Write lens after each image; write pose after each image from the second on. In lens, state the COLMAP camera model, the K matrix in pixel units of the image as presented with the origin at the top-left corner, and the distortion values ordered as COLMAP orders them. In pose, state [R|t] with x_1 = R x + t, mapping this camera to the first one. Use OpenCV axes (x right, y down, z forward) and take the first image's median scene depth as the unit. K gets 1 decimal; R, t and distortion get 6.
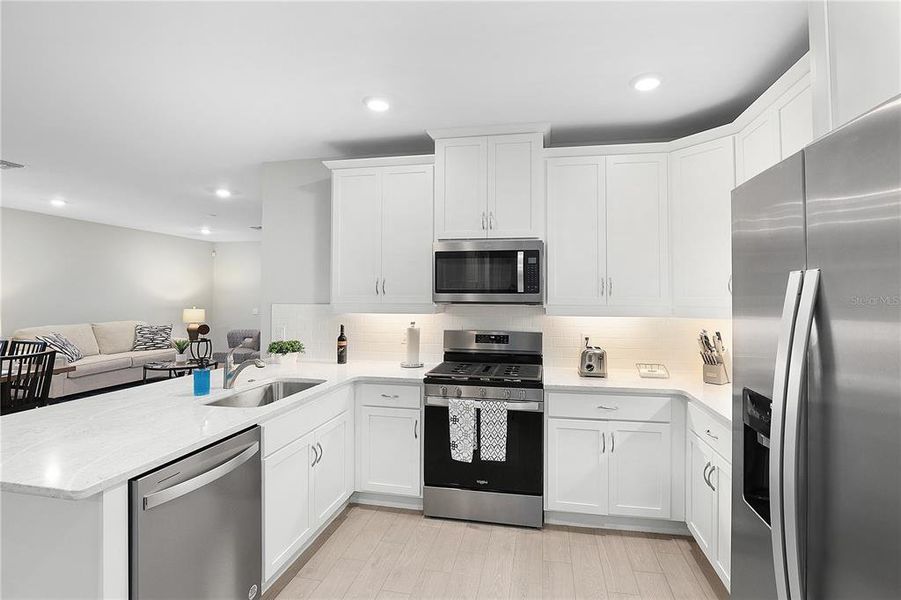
lens RADIAL K [[421.3, 0, 456.2], [0, 421.3, 285.9], [0, 0, 1]] dist [-0.020541, 0.000840]
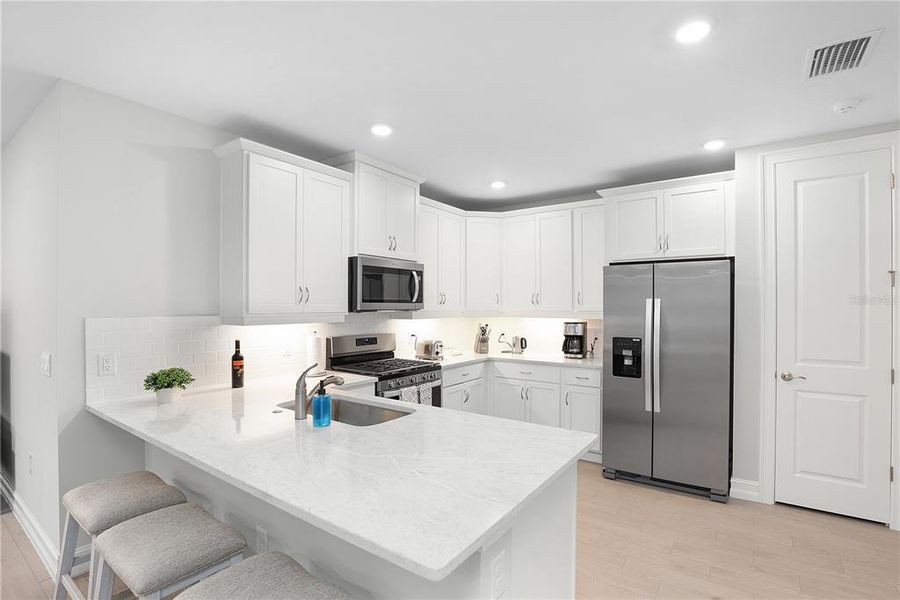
lens RADIAL K [[420.9, 0, 456.1], [0, 420.9, 305.5], [0, 0, 1]] dist [-0.020541, 0.000840]
pose [[0.424564, -0.004378, 0.905387, -0.930887], [-0.021328, 0.999662, 0.014835, 0.003490], [-0.905147, -0.025608, 0.424327, 0.298577]]
